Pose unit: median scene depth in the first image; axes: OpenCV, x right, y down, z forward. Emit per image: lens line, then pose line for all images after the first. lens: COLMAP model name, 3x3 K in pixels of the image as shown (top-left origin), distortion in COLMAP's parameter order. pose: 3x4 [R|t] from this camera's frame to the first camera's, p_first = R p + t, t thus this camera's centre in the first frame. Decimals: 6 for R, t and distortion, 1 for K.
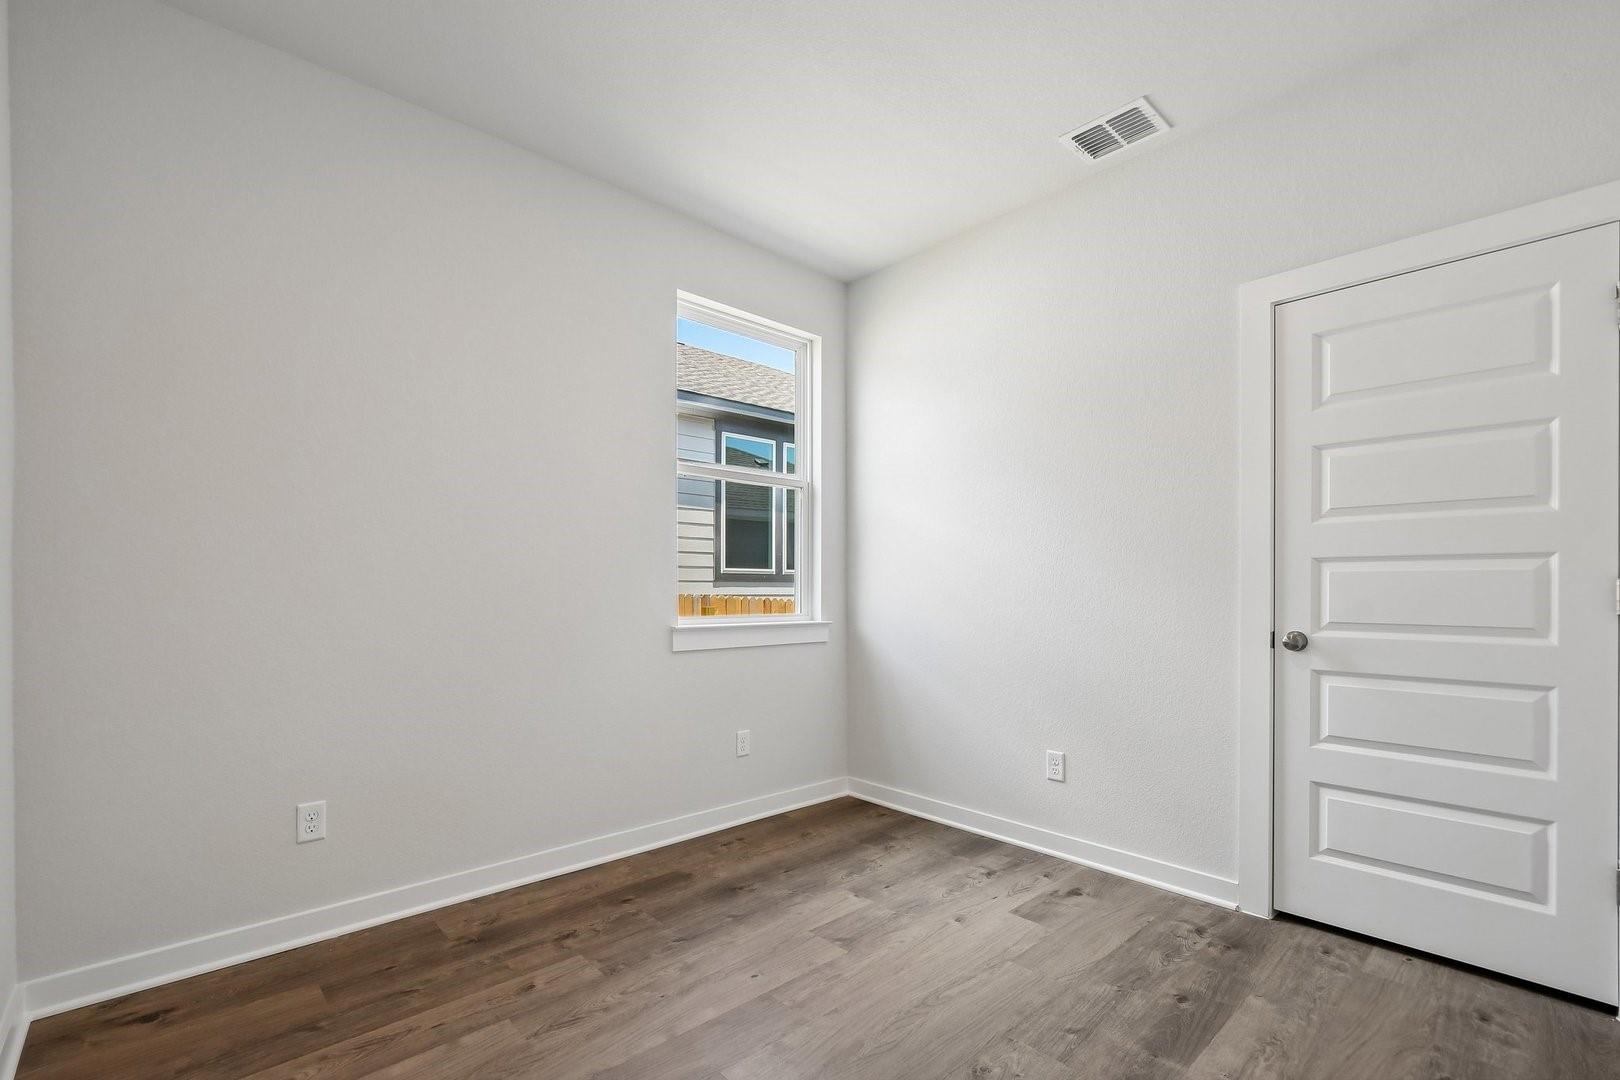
lens RADIAL K [[715.5, 0, 791.9], [0, 715.5, 593.6], [0, 0, 1]] dist [0.002224, -0.001178]
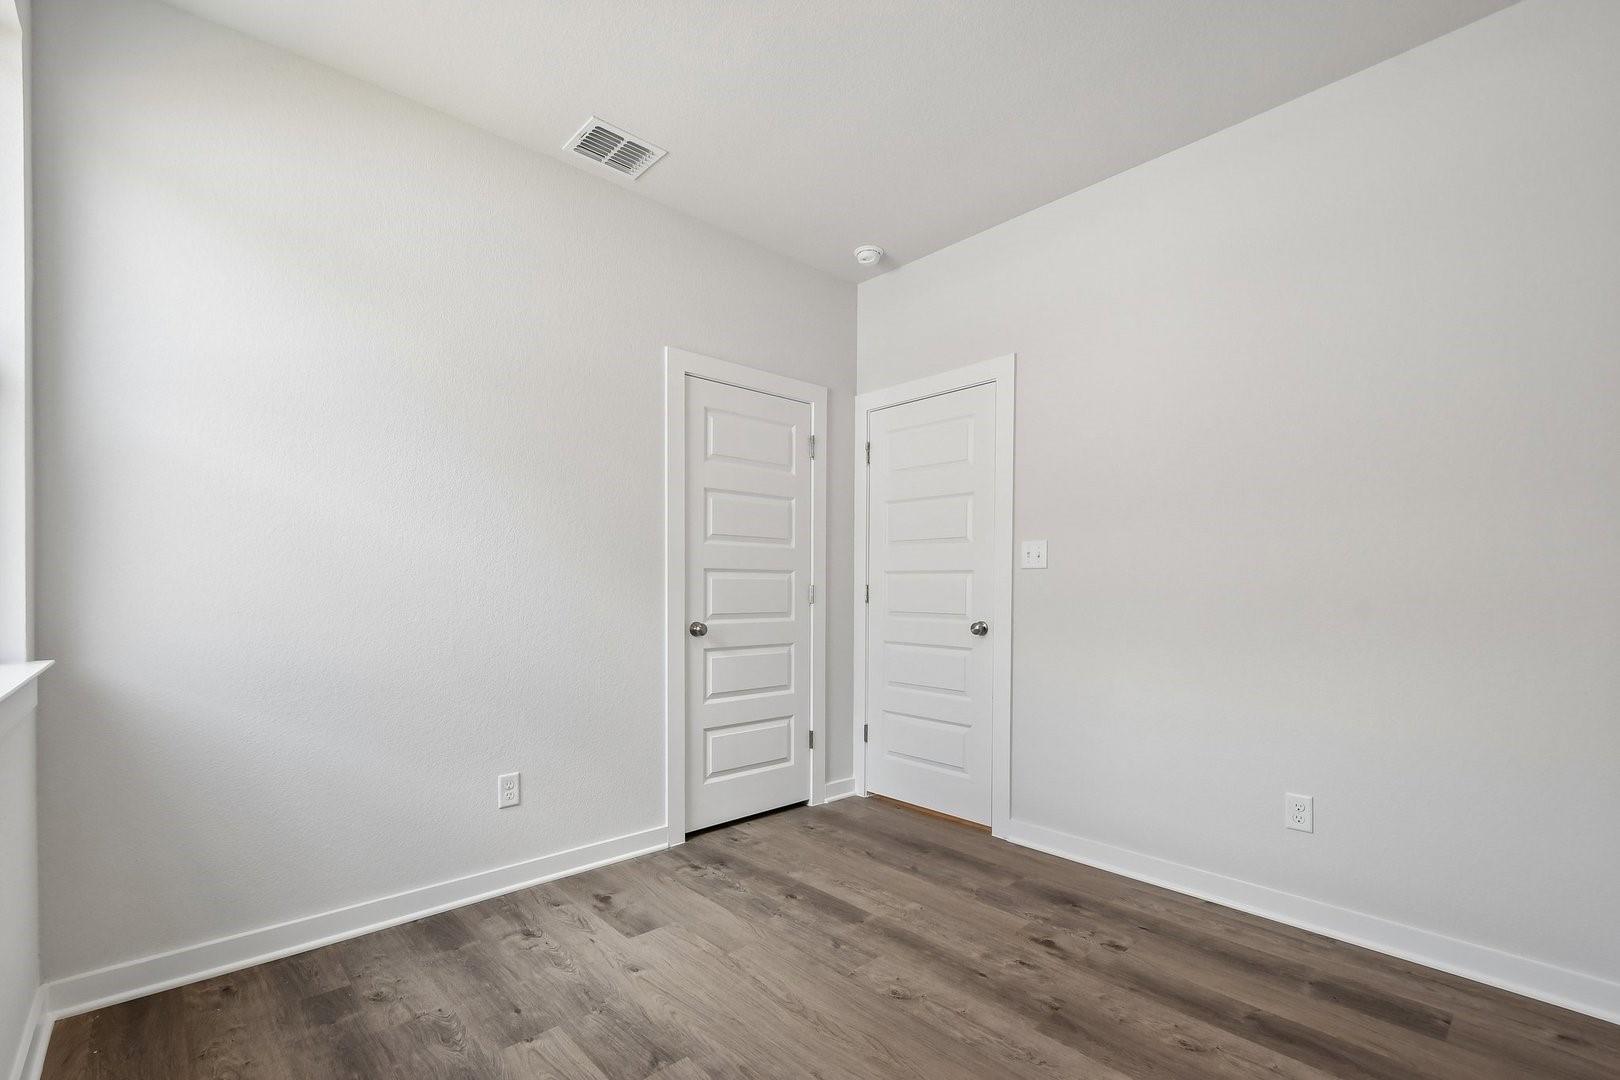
lens RADIAL K [[715.5, 0, 791.9], [0, 715.5, 593.6], [0, 0, 1]] dist [0.002224, -0.001178]
pose [[-0.004923, -0.011167, 0.999926, -0.652098], [0.001147, 0.999937, 0.011173, -0.015296], [-0.999987, 0.001202, -0.004910, 0.824844]]
